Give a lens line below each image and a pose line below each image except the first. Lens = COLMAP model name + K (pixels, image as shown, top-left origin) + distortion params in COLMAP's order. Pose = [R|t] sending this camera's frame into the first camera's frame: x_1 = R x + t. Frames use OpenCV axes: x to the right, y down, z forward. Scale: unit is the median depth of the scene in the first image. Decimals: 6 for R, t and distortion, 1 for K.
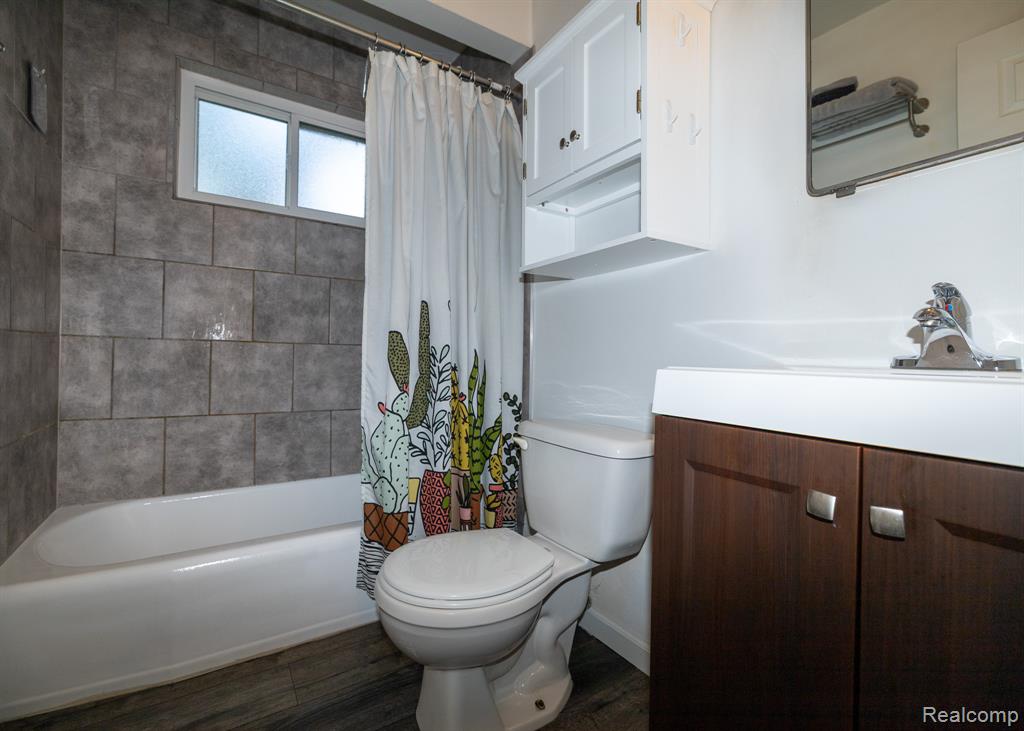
lens RADIAL K [[463.7, 0, 512.3], [0, 463.7, 357.7], [0, 0, 1]] dist [0.001379, 0.000832]
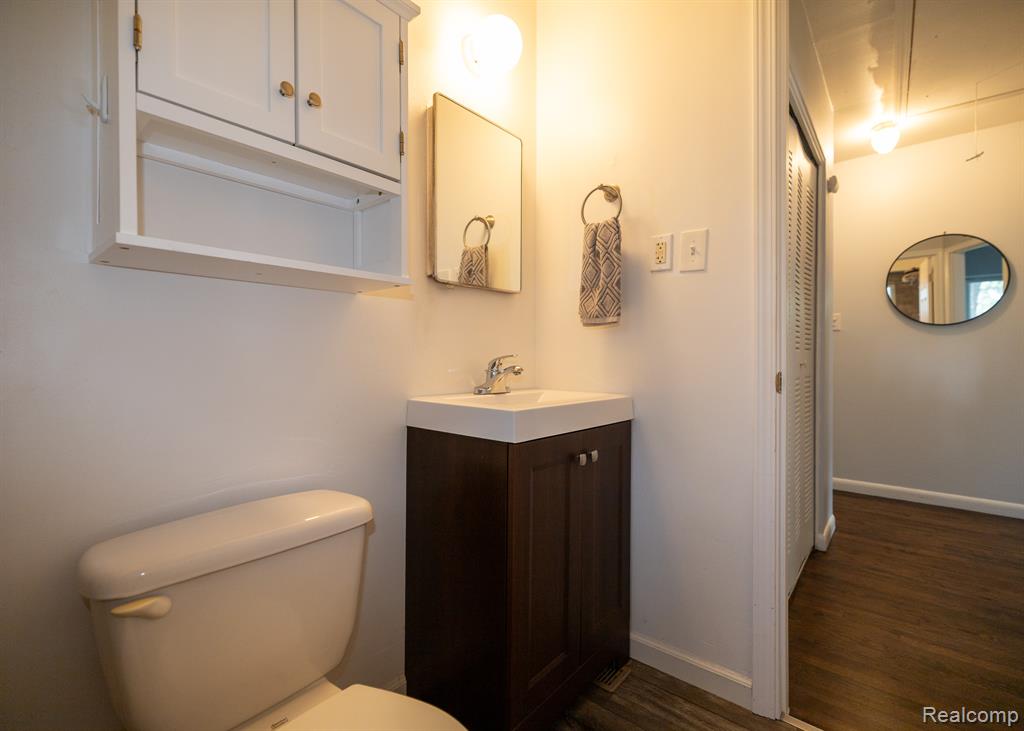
lens RADIAL K [[463.7, 0, 512.3], [0, 463.7, 357.7], [0, 0, 1]] dist [0.001379, 0.000832]
pose [[-0.282028, -0.012168, 0.959329, -0.749146], [-0.015659, 0.999845, 0.008078, -0.107517], [-0.959278, -0.012743, -0.282174, 1.046304]]
